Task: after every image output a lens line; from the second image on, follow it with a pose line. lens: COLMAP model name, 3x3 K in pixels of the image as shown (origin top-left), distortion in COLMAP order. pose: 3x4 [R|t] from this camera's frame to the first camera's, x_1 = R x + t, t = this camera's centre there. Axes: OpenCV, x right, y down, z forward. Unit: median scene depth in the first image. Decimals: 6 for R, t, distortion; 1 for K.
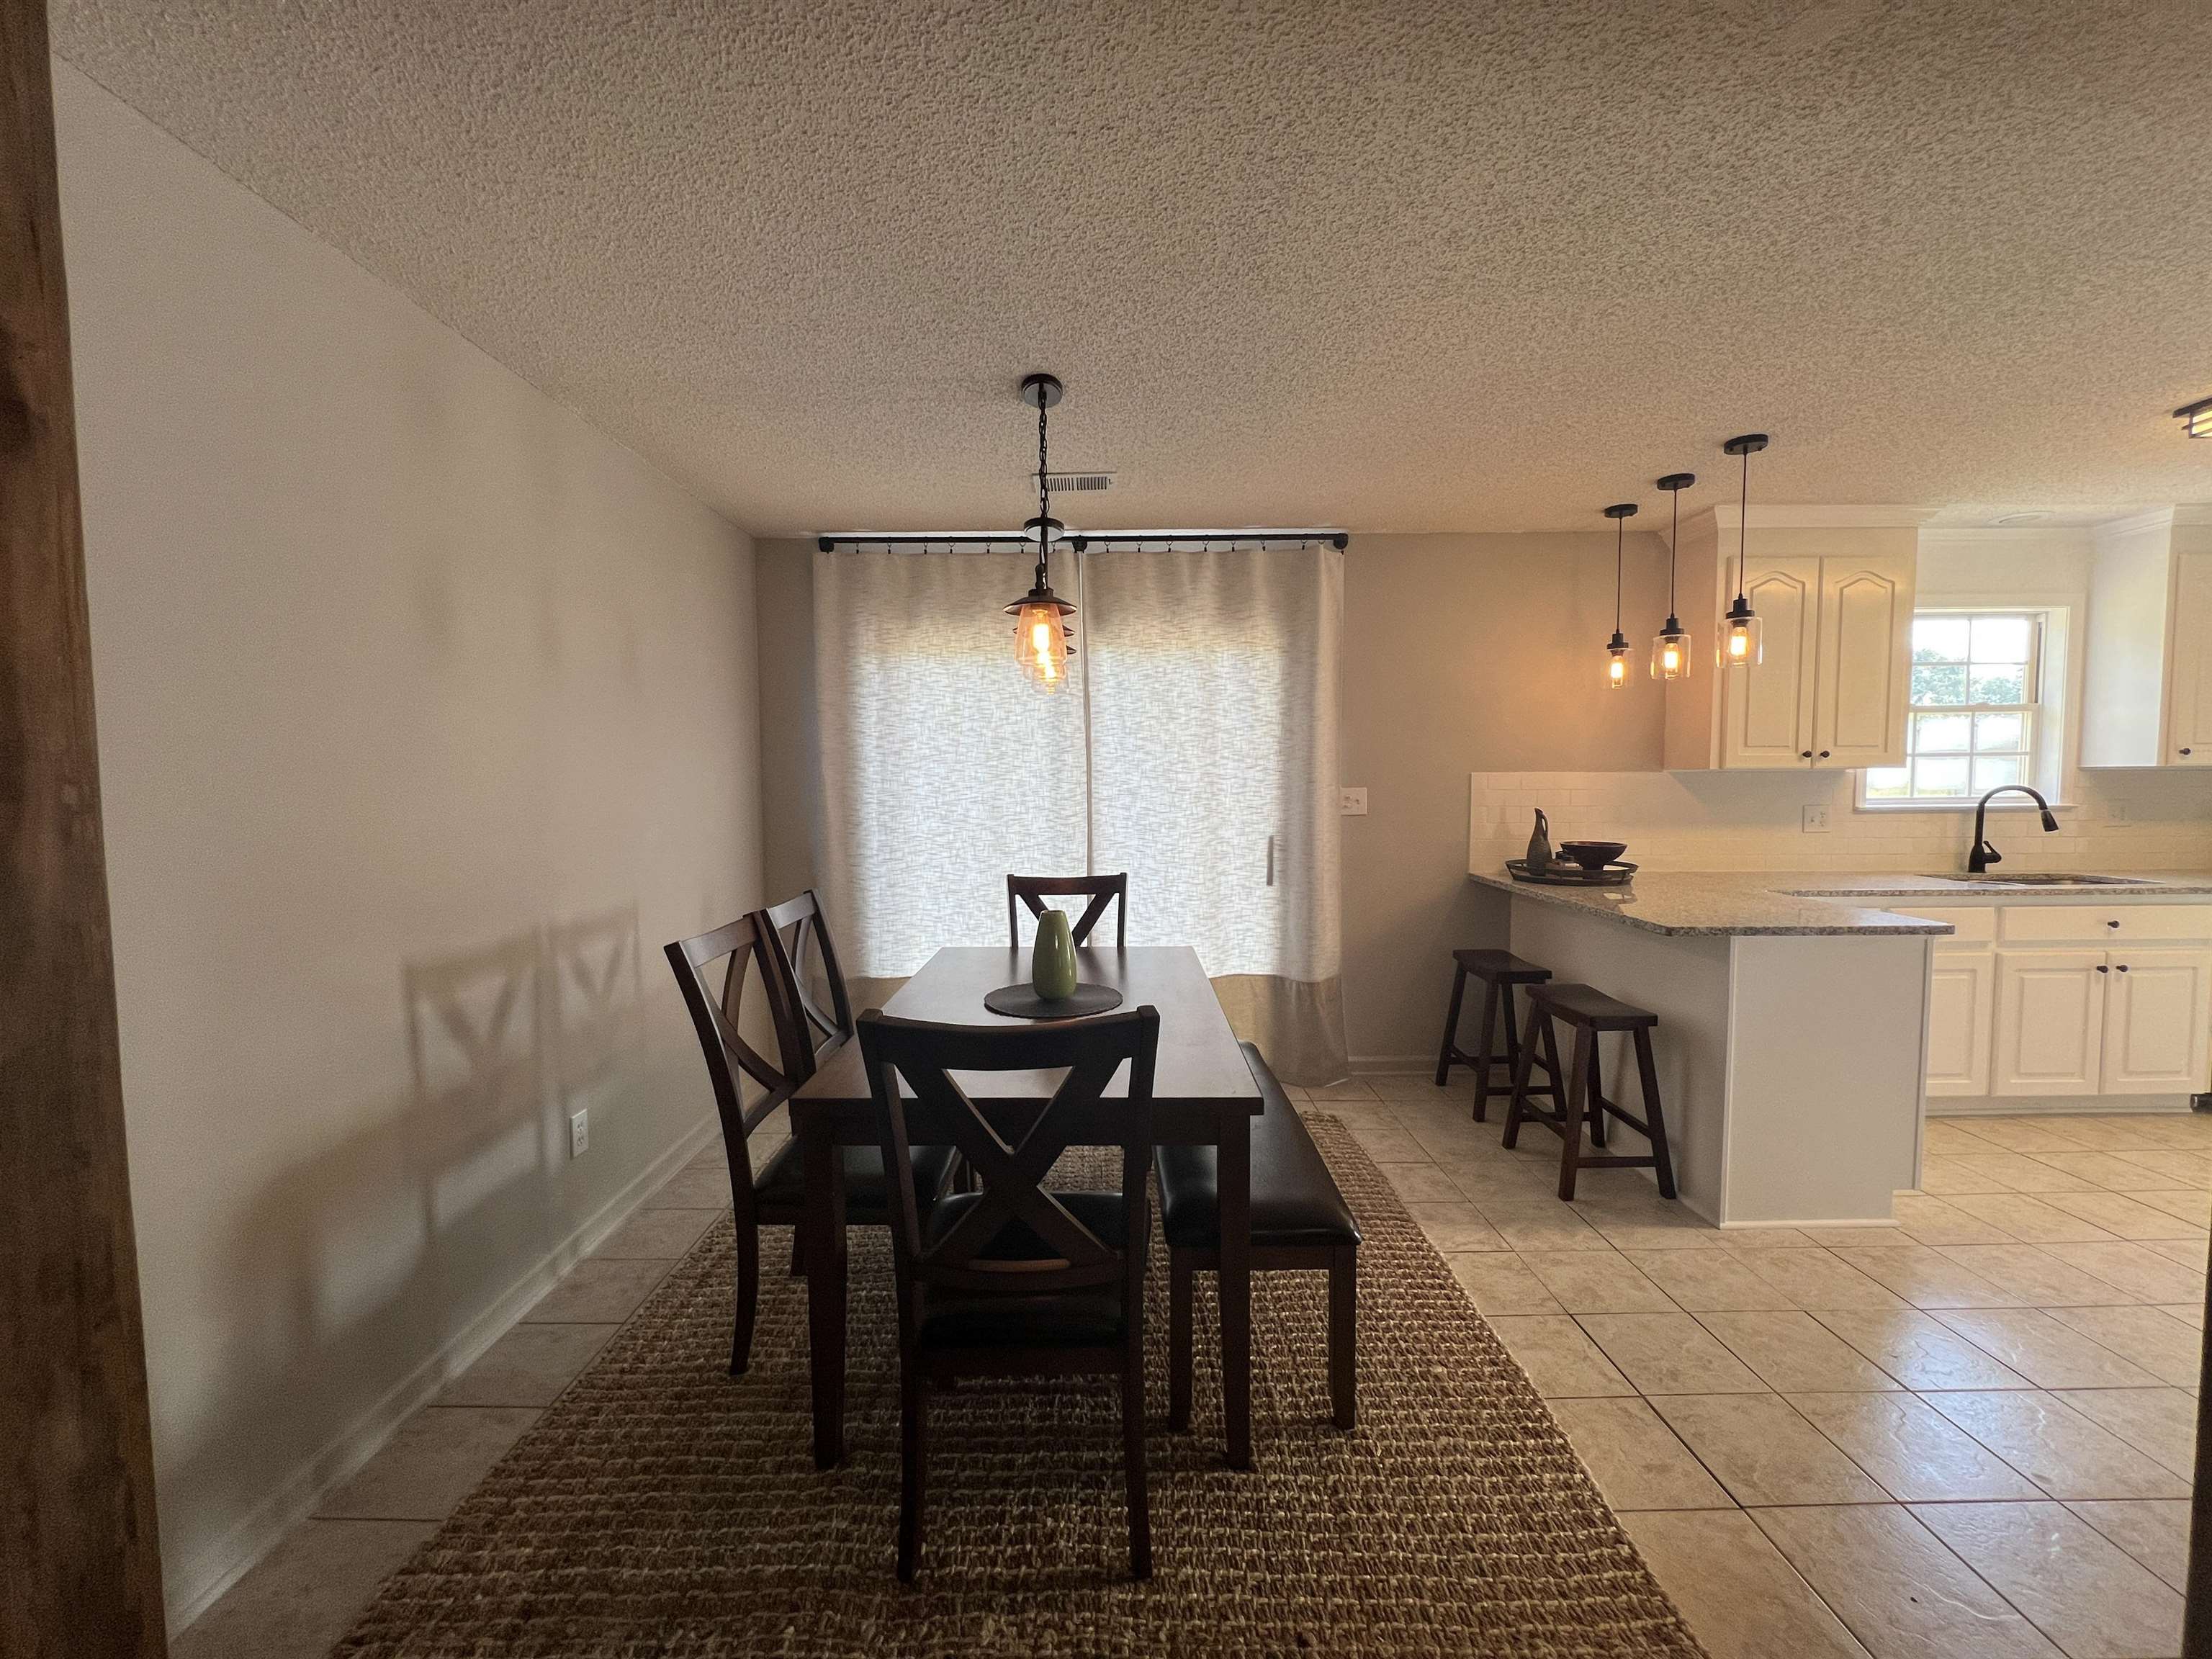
lens RADIAL K [[896.2, 0, 1106.0], [0, 896.2, 834.9], [0, 0, 1]] dist [-0.000887, 0.000353]
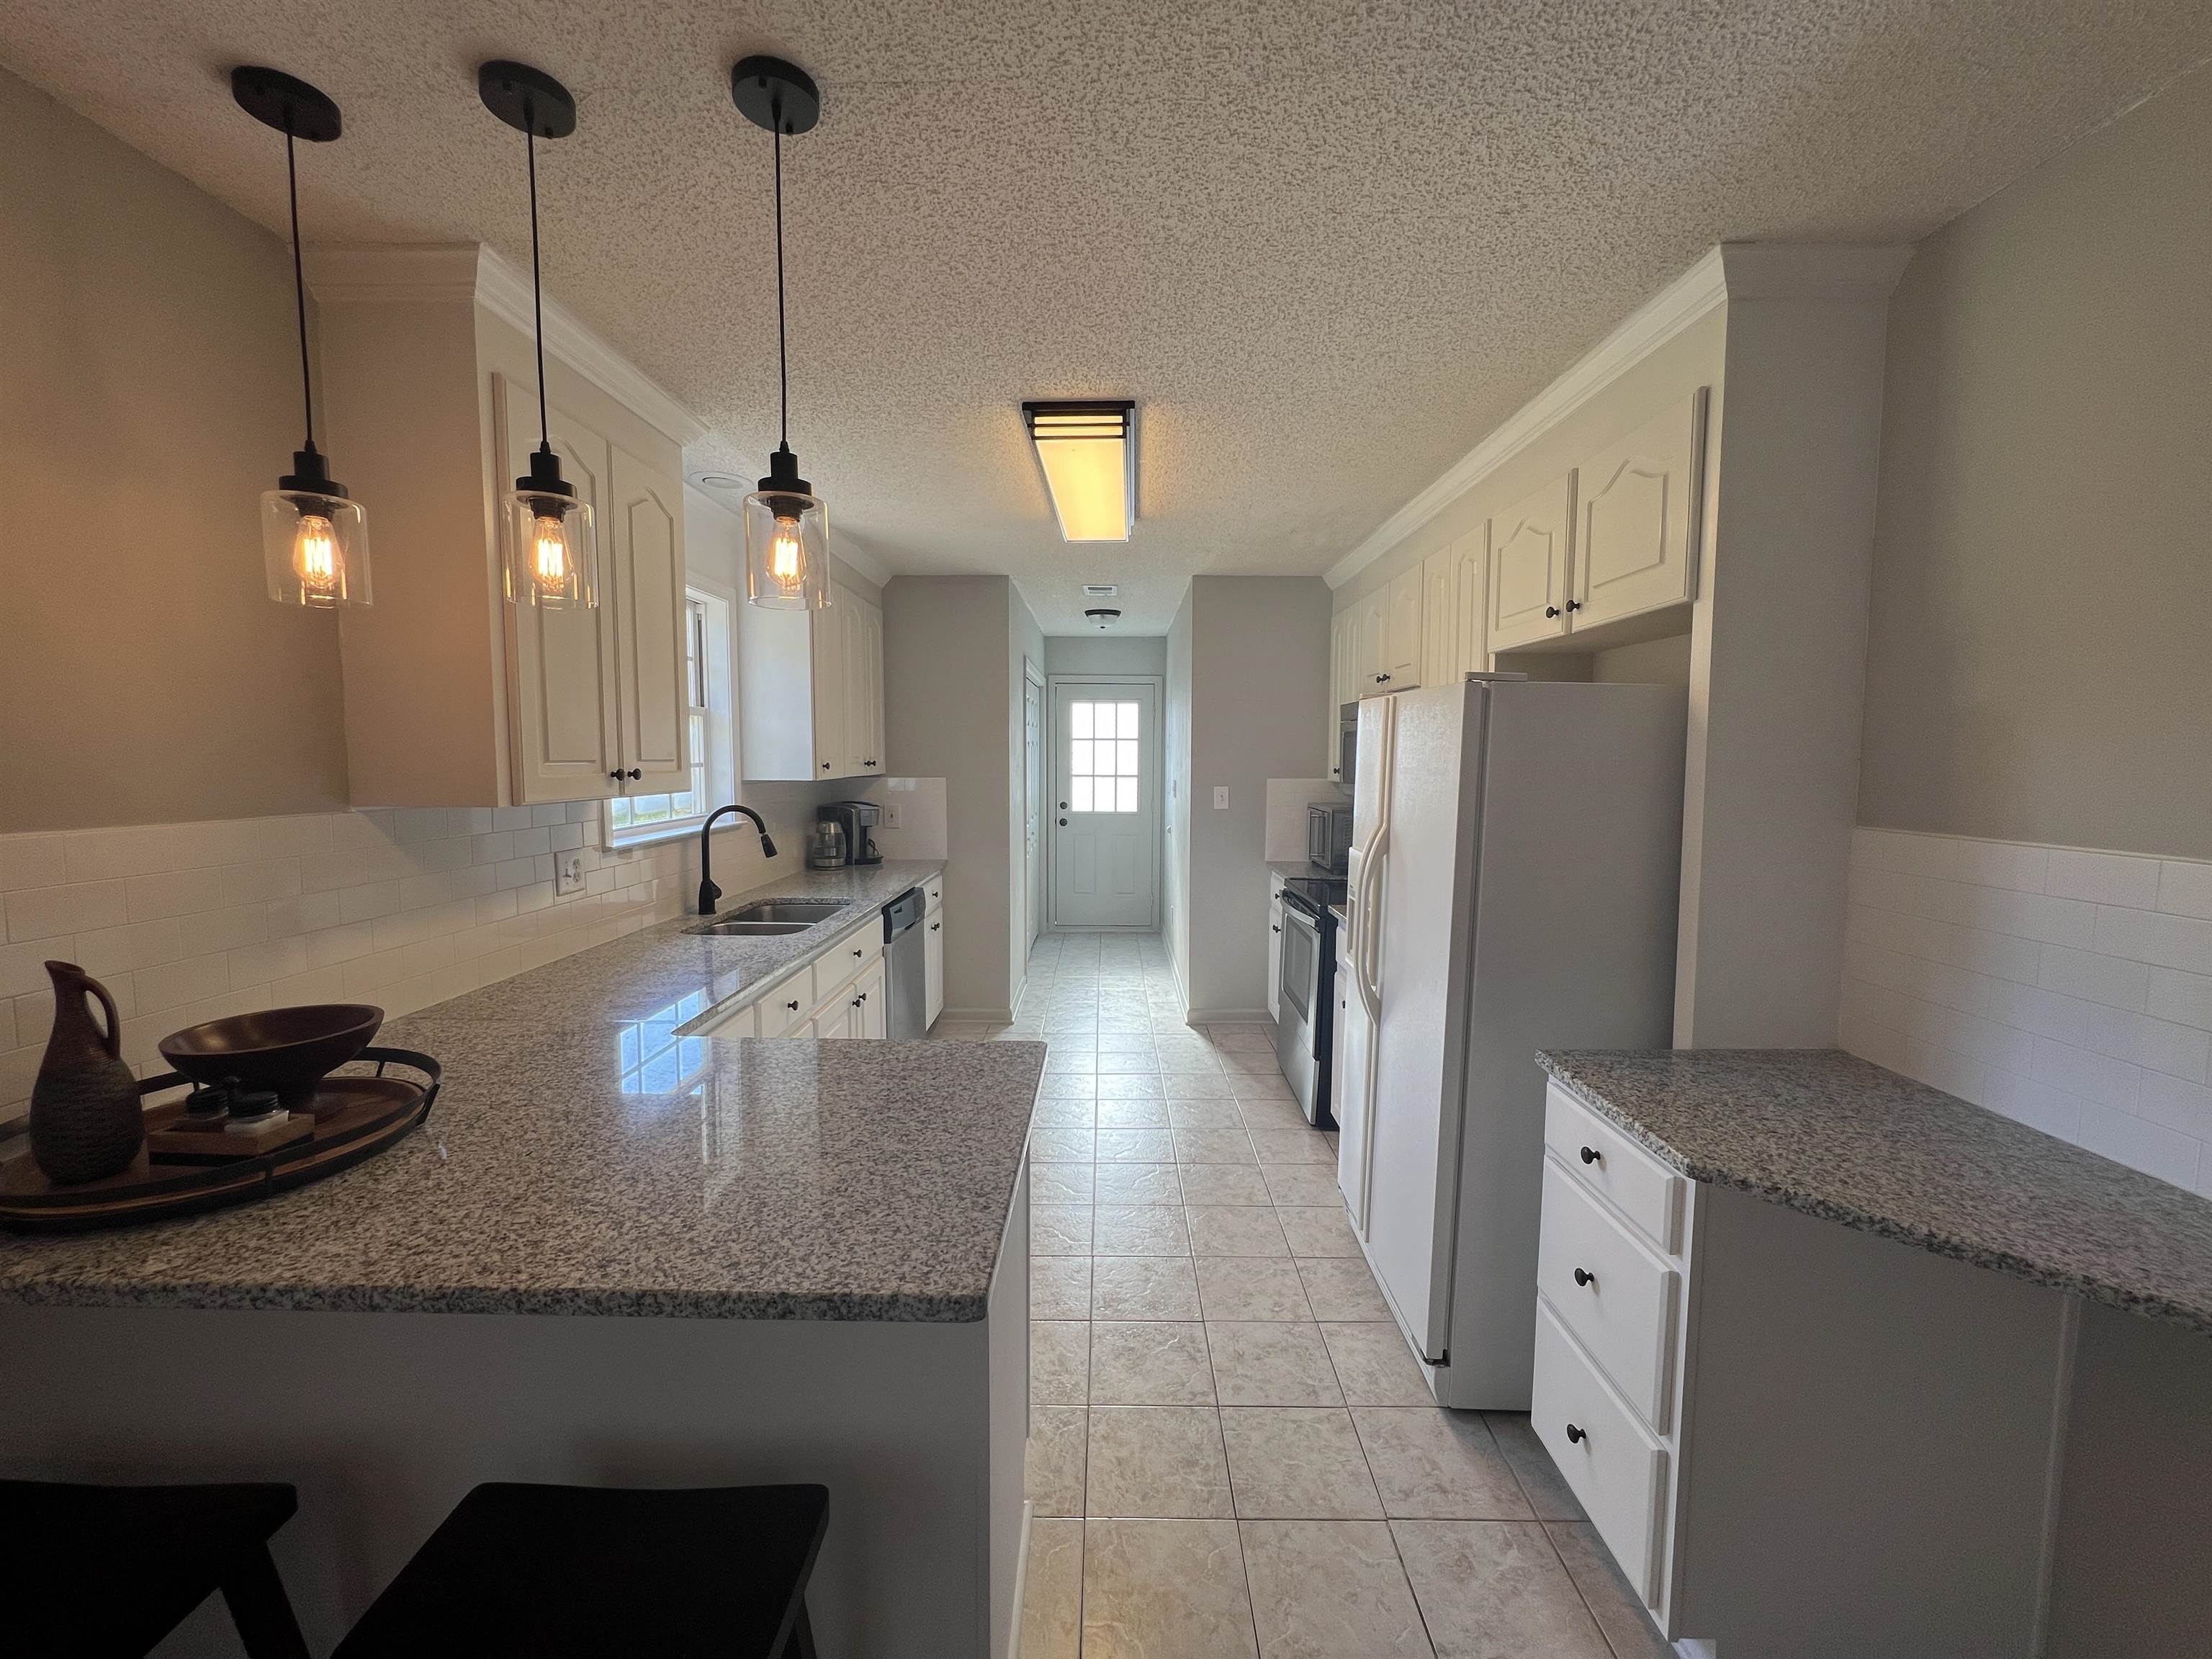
lens RADIAL K [[896.2, 0, 1104.6], [0, 896.2, 850.9], [0, 0, 1]] dist [-0.000887, 0.000353]
pose [[0.004653, -0.103436, 0.994625, 0.190679], [0.041915, 0.993782, 0.103152, -0.085574], [-0.999110, 0.041210, 0.008960, 0.660080]]
